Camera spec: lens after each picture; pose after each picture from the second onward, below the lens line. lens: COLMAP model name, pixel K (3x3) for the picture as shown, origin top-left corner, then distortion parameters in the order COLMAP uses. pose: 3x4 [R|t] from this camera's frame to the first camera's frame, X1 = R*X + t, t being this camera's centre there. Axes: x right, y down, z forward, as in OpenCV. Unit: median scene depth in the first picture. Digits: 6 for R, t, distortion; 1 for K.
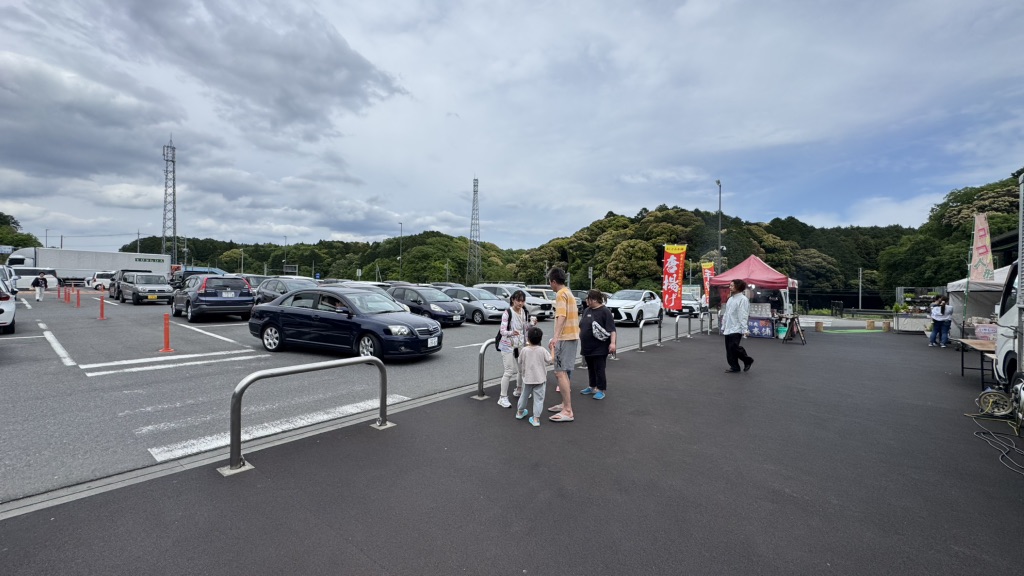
lens RADIAL K [[405.2, 0, 512.5], [0, 405.2, 287.1], [0, 0, 1]] dist [-0.002388, -0.000115]
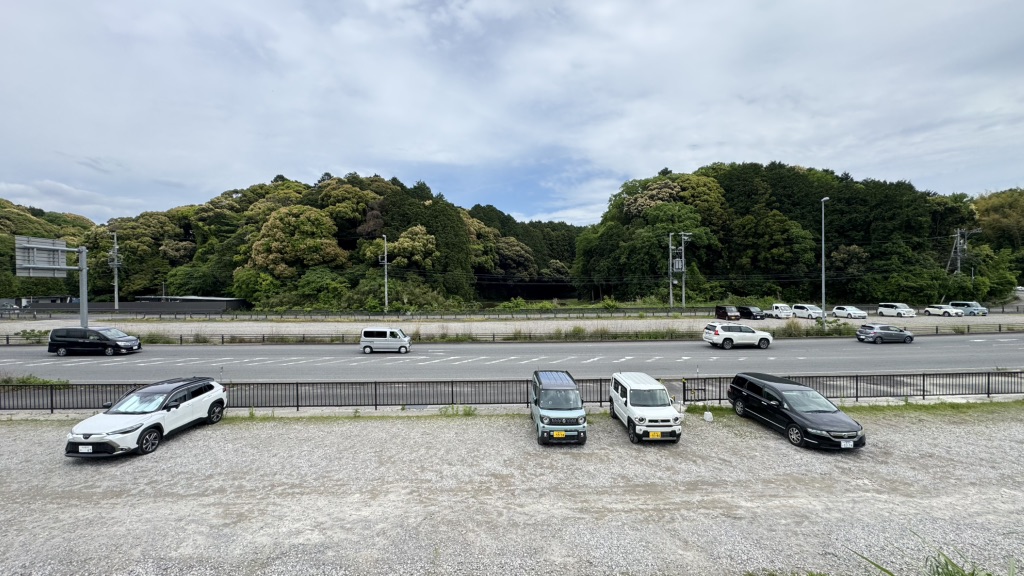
lens RADIAL K [[405.2, 0, 512.5], [0, 405.2, 287.1], [0, 0, 1]] dist [-0.002388, -0.000115]
pose [[0.769545, -0.032867, 0.637747, 0.146683], [0.024159, 0.999458, 0.022356, 0.003489], [-0.638136, -0.001797, 0.769922, 0.299643]]
